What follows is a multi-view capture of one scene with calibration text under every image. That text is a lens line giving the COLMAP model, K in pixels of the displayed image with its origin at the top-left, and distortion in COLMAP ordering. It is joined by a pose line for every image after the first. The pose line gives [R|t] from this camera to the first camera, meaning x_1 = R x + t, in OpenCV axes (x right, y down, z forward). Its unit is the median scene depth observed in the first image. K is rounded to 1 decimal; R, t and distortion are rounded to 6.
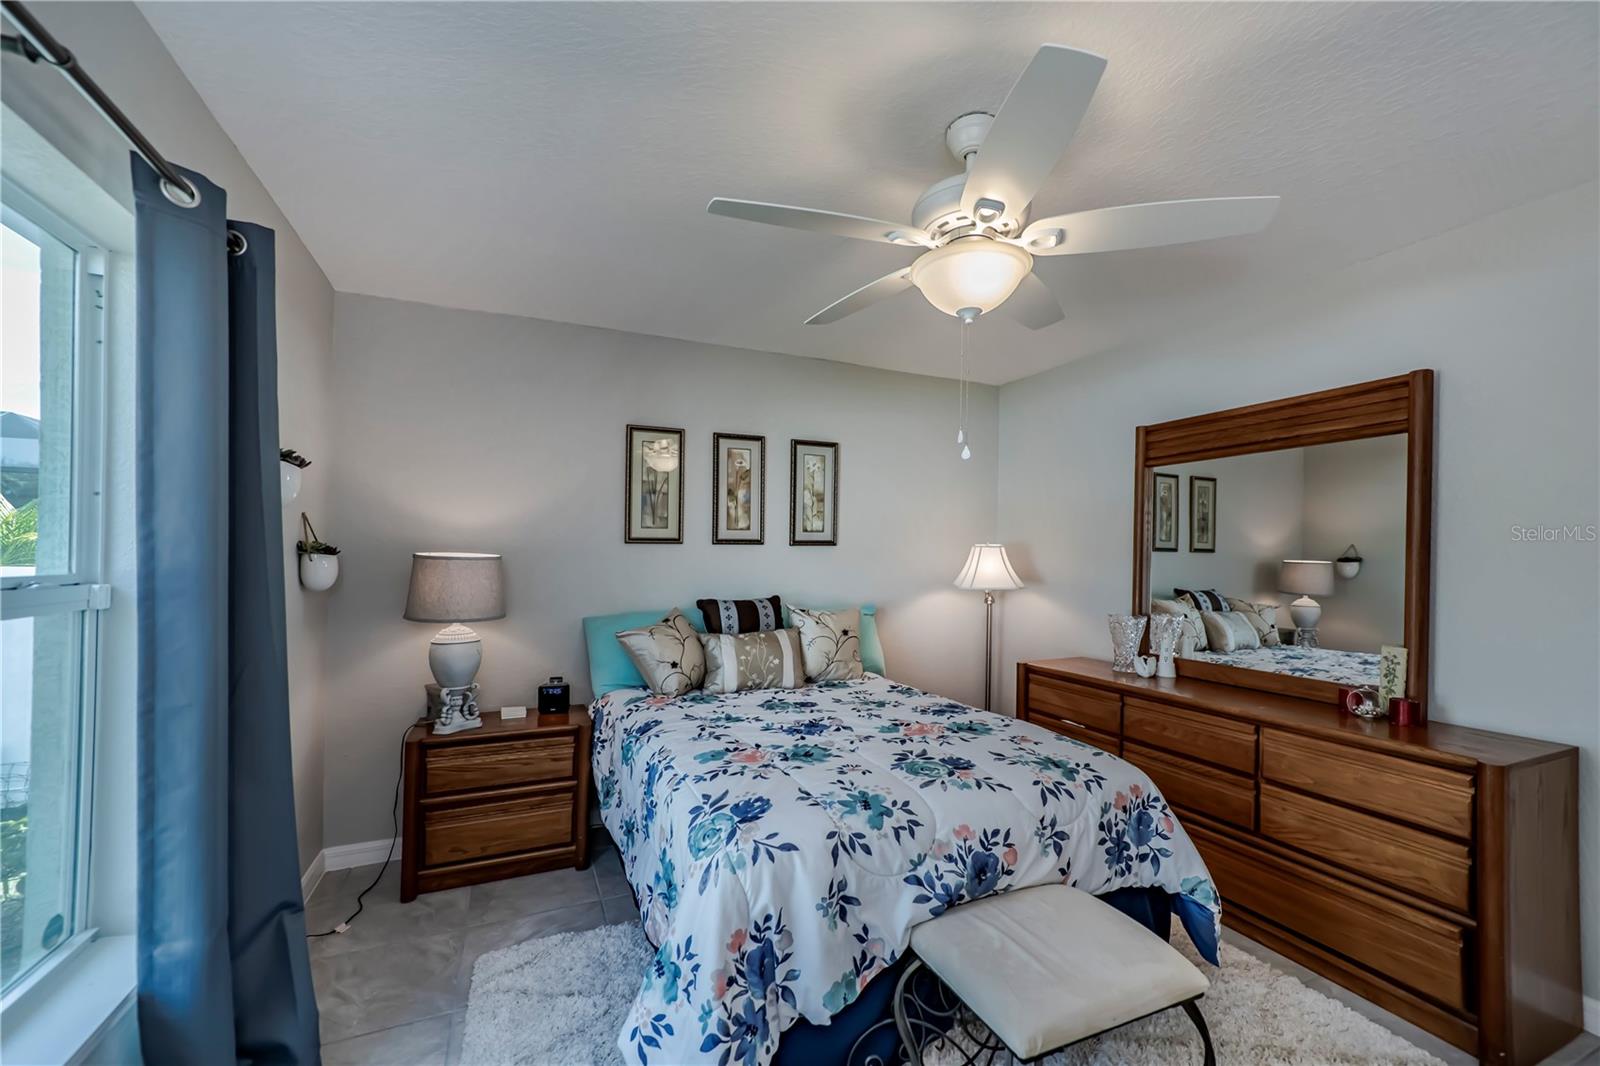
lens RADIAL K [[647.4, 0, 801.2], [0, 647.4, 552.9], [0, 0, 1]] dist [0.000742, 0.000050]
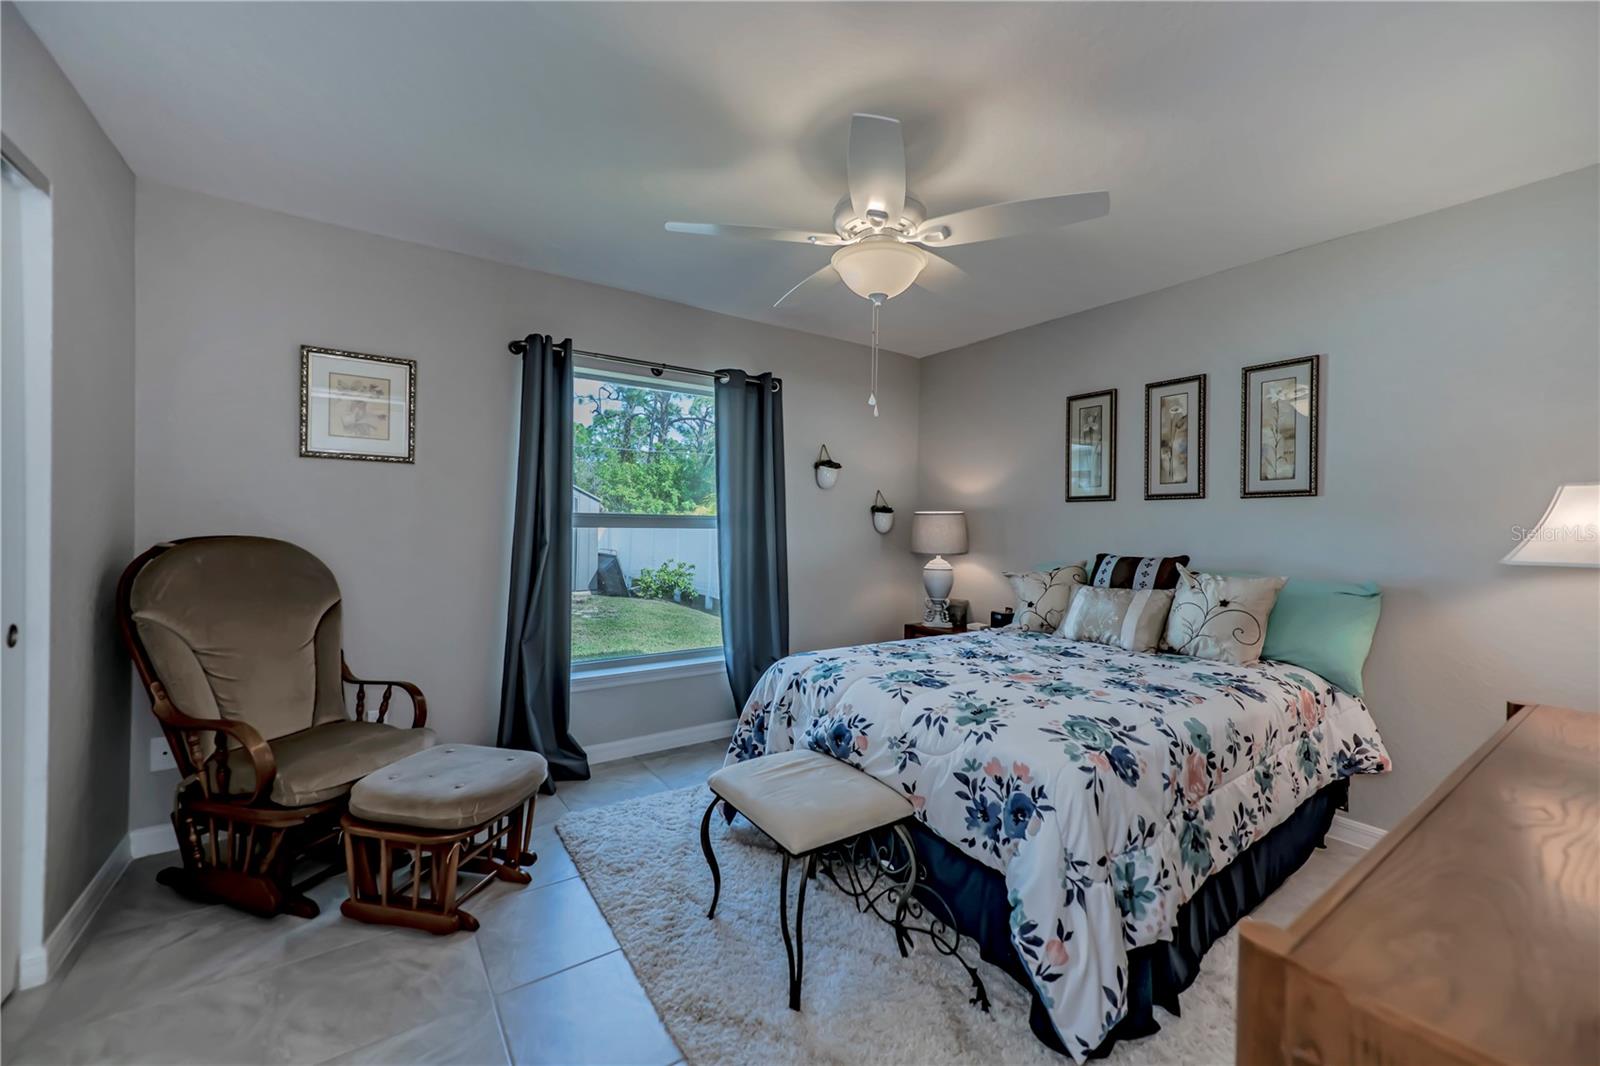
lens RADIAL K [[653.2, 0, 804.0], [0, 653.2, 531.4], [0, 0, 1]] dist [-0.001468, -0.000163]
pose [[0.181070, 0.007997, -0.983438, 0.787685], [-0.011730, 0.999913, 0.005971, 0.036232], [0.983400, 0.010455, 0.181148, 0.350680]]
